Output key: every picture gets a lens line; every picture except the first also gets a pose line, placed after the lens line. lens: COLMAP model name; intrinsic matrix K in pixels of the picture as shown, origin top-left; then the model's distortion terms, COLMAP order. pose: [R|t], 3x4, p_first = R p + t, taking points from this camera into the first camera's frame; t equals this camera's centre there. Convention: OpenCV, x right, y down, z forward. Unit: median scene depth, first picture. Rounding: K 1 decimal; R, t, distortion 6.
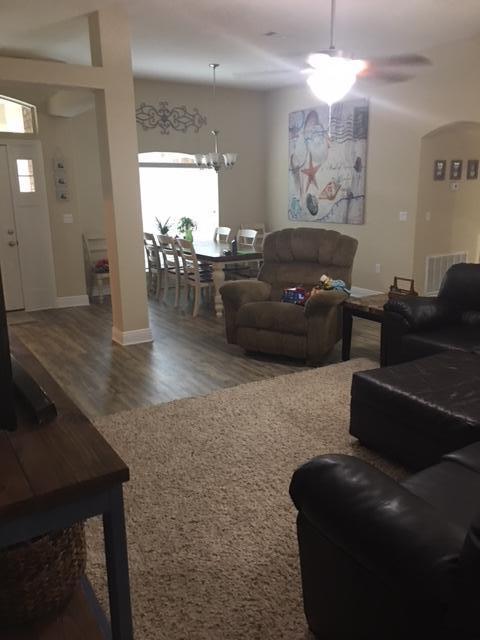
lens RADIAL K [[550.6, 0, 239.8], [0, 550.6, 320.0], [0, 0, 1]] dist [0.070488, -0.055757]
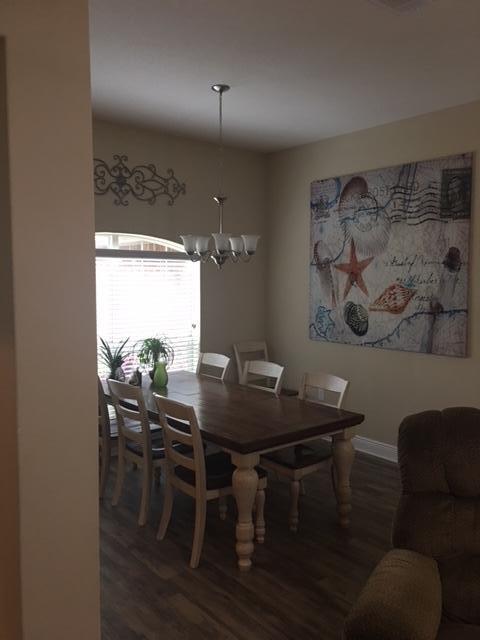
lens RADIAL K [[550.6, 0, 233.4], [0, 550.6, 304.1], [0, 0, 1]] dist [0.070488, -0.055757]
pose [[0.991788, 0.010023, 0.127497, -0.089394], [0.013861, 0.982628, -0.185070, -0.113286], [-0.127137, 0.185317, 0.974420, 0.412667]]
